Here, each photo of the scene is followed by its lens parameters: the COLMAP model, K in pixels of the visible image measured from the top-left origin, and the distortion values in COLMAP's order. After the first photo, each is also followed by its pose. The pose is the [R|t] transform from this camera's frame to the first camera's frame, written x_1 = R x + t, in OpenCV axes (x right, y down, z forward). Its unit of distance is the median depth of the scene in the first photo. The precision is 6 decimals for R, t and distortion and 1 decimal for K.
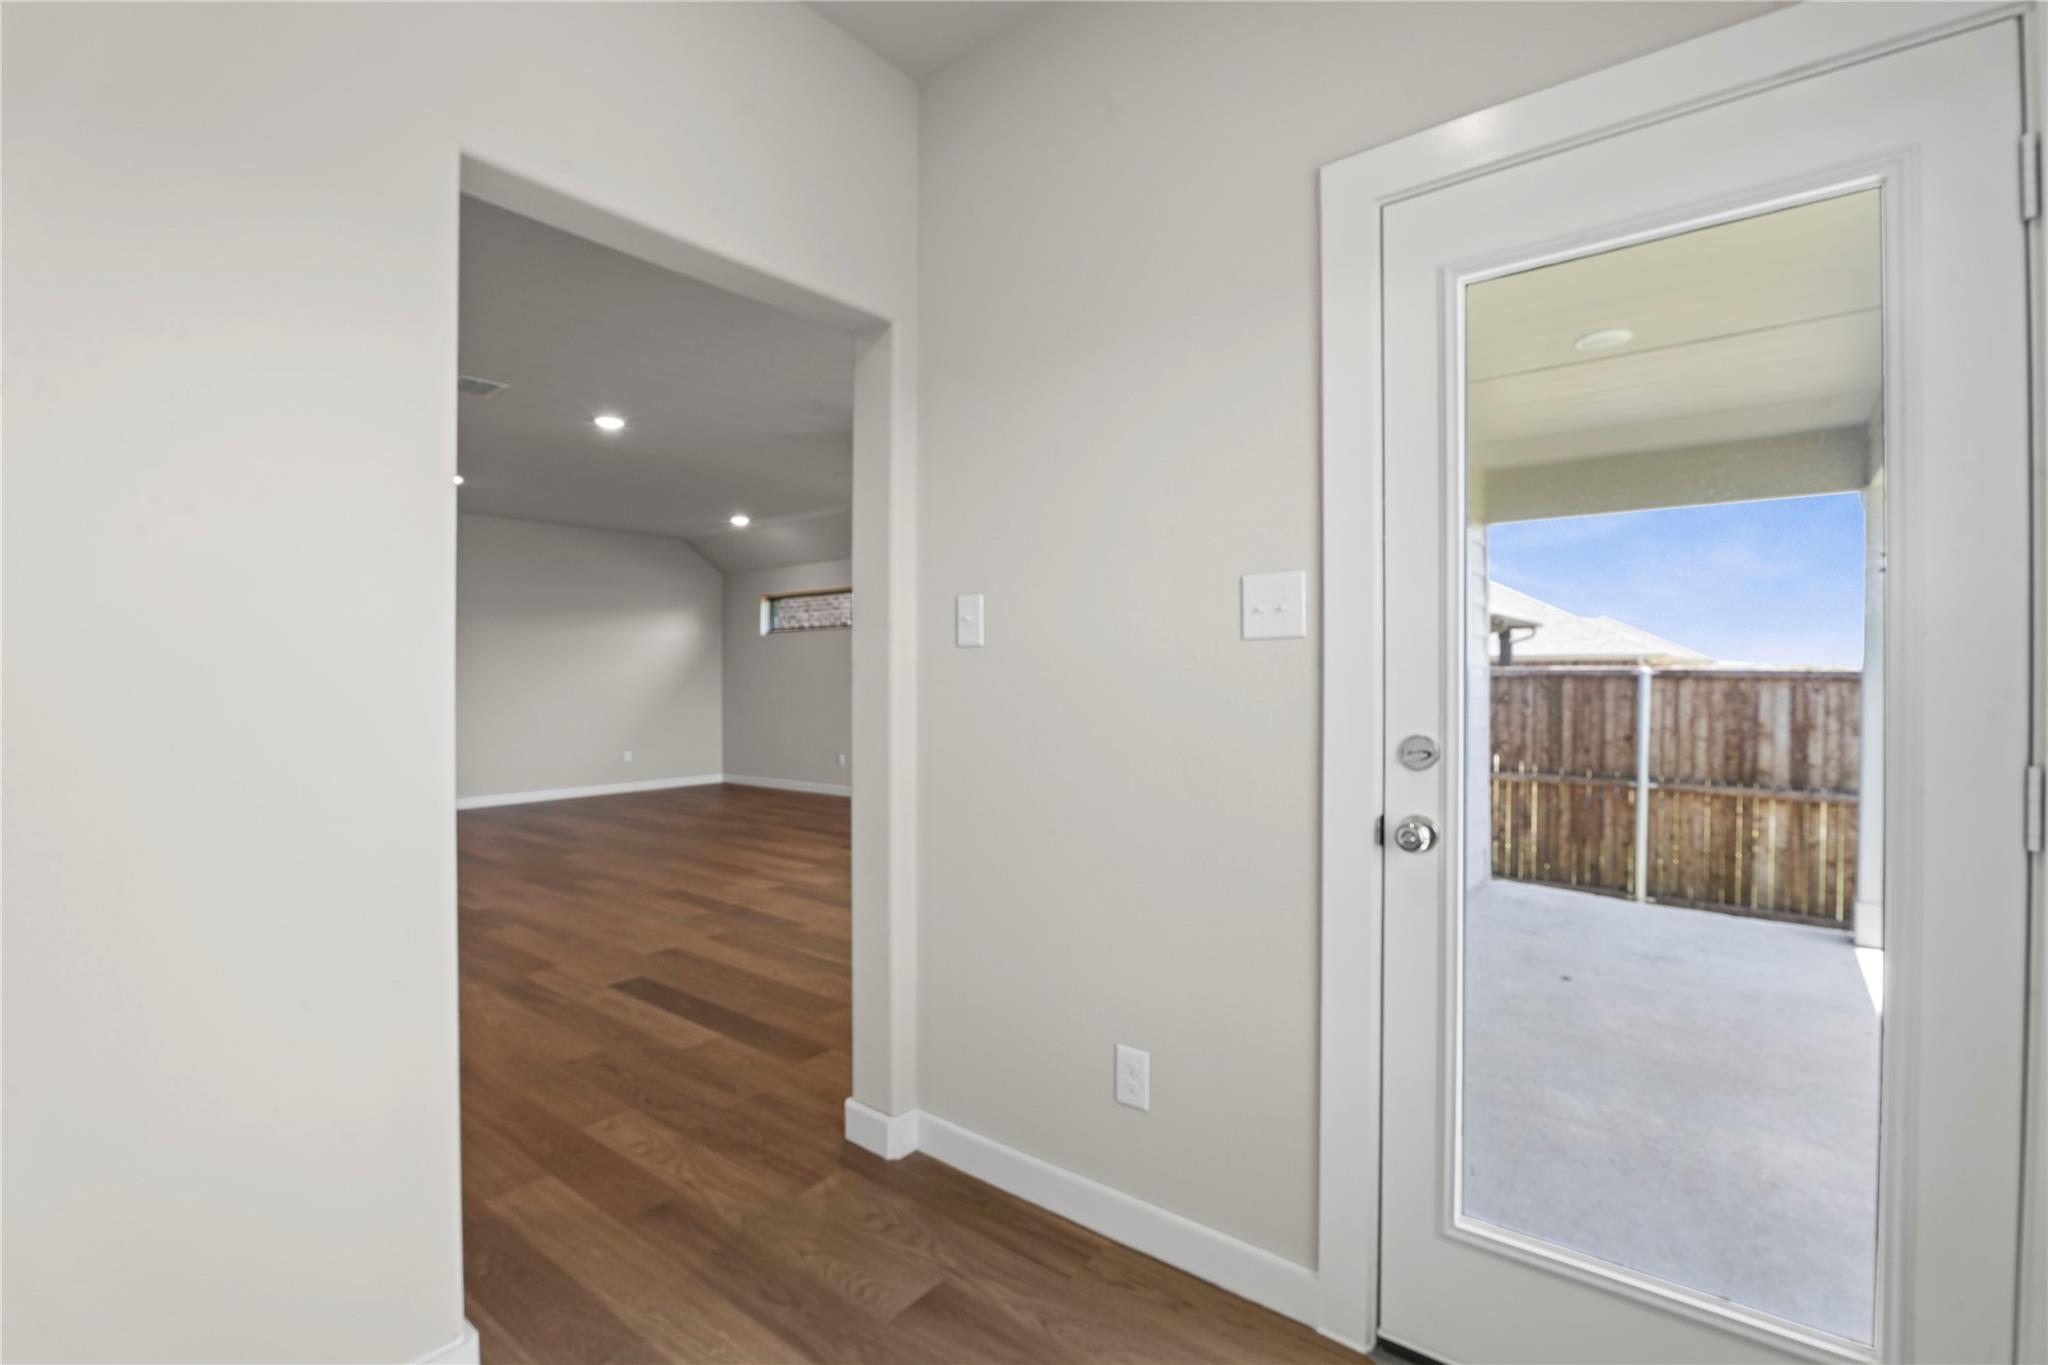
lens RADIAL K [[932.2, 0, 1024.0], [0, 932.2, 682.5], [0, 0, 1]] dist [0.014351, -0.000049]
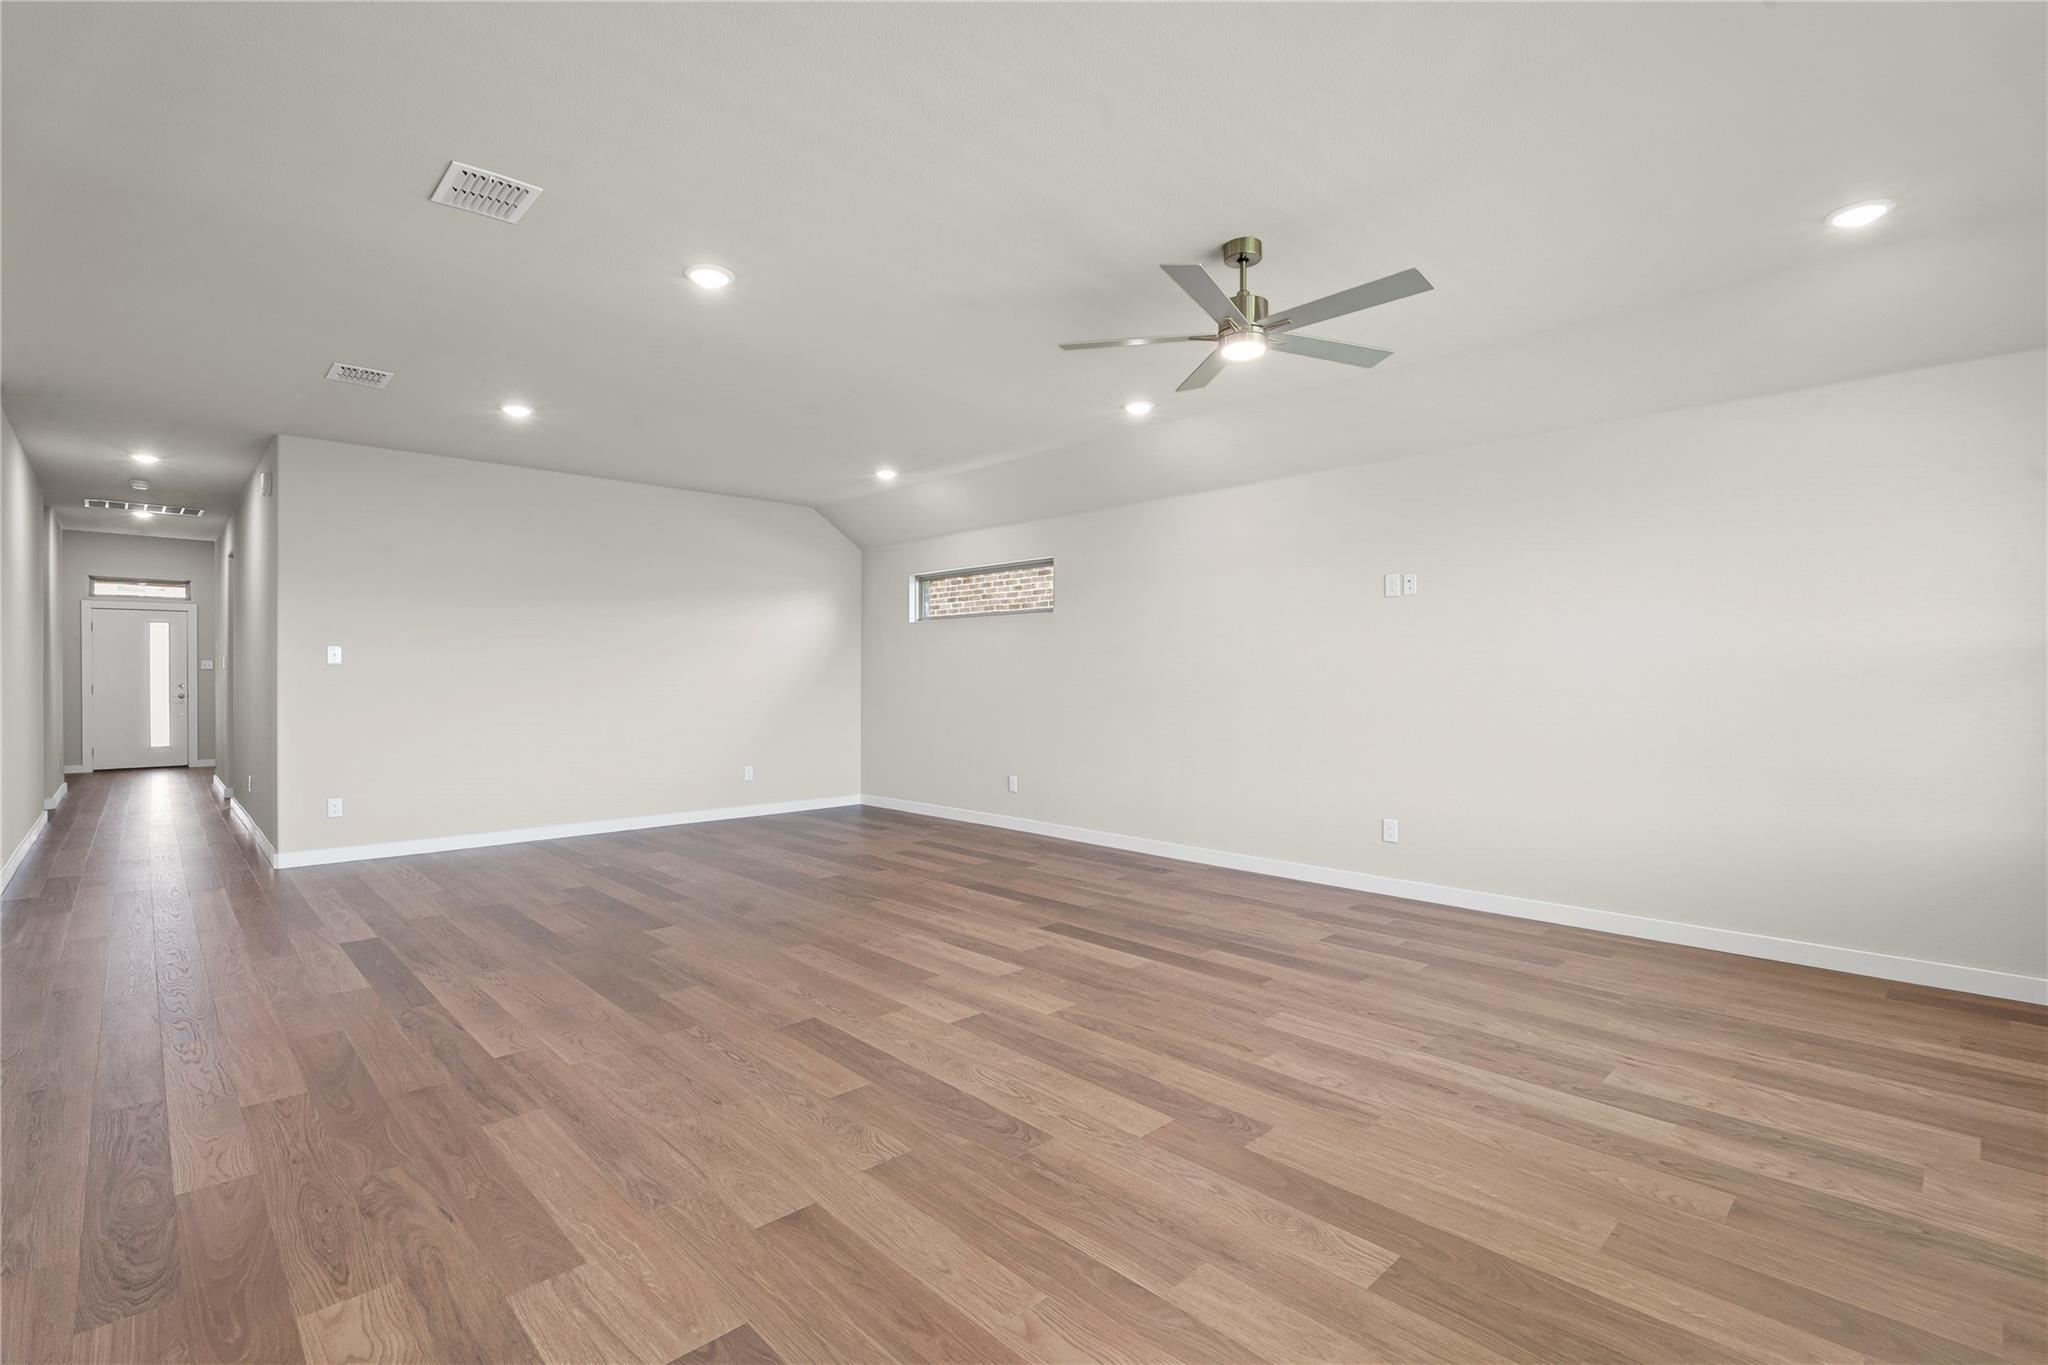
lens RADIAL K [[943.8, 0, 1024.0], [0, 943.8, 682.5], [0, 0, 1]] dist [-0.019057, -0.000320]
pose [[0.991608, -0.001269, -0.129277, -0.136611], [0.001062, 0.999998, -0.001669, 0.002632], [0.129279, 0.001518, 0.991607, 0.363149]]
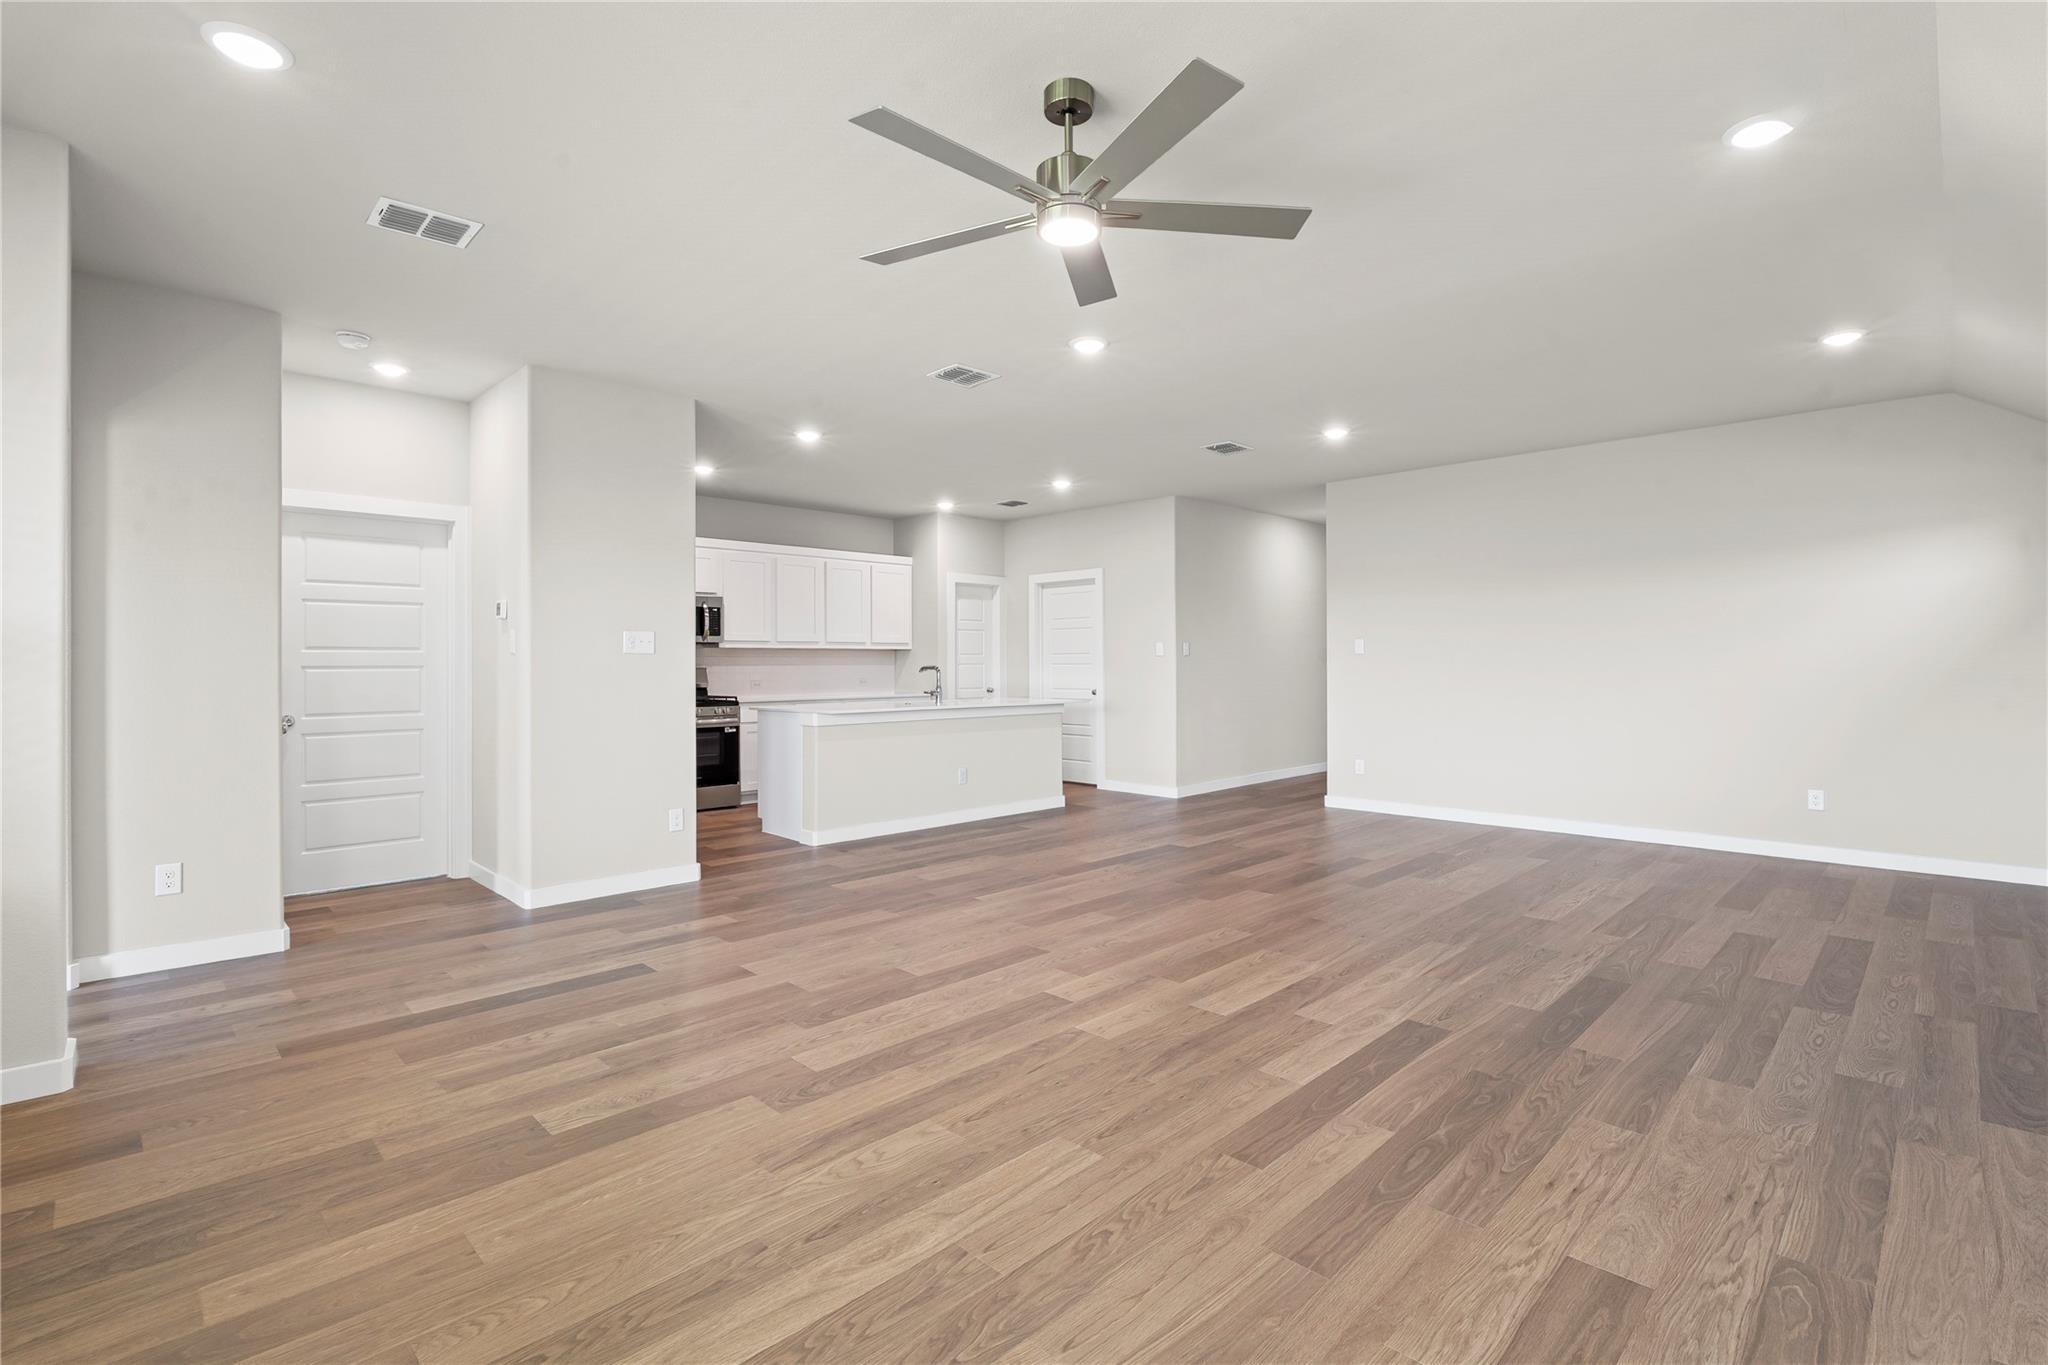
lens RADIAL K [[943.8, 0, 1024.0], [0, 943.8, 682.5], [0, 0, 1]] dist [-0.019057, -0.000320]
pose [[-0.110046, 0.020651, -0.993712, 0.322888], [-0.006619, 0.999747, 0.021509, -0.005029], [0.993904, 0.008945, -0.109881, 0.942662]]
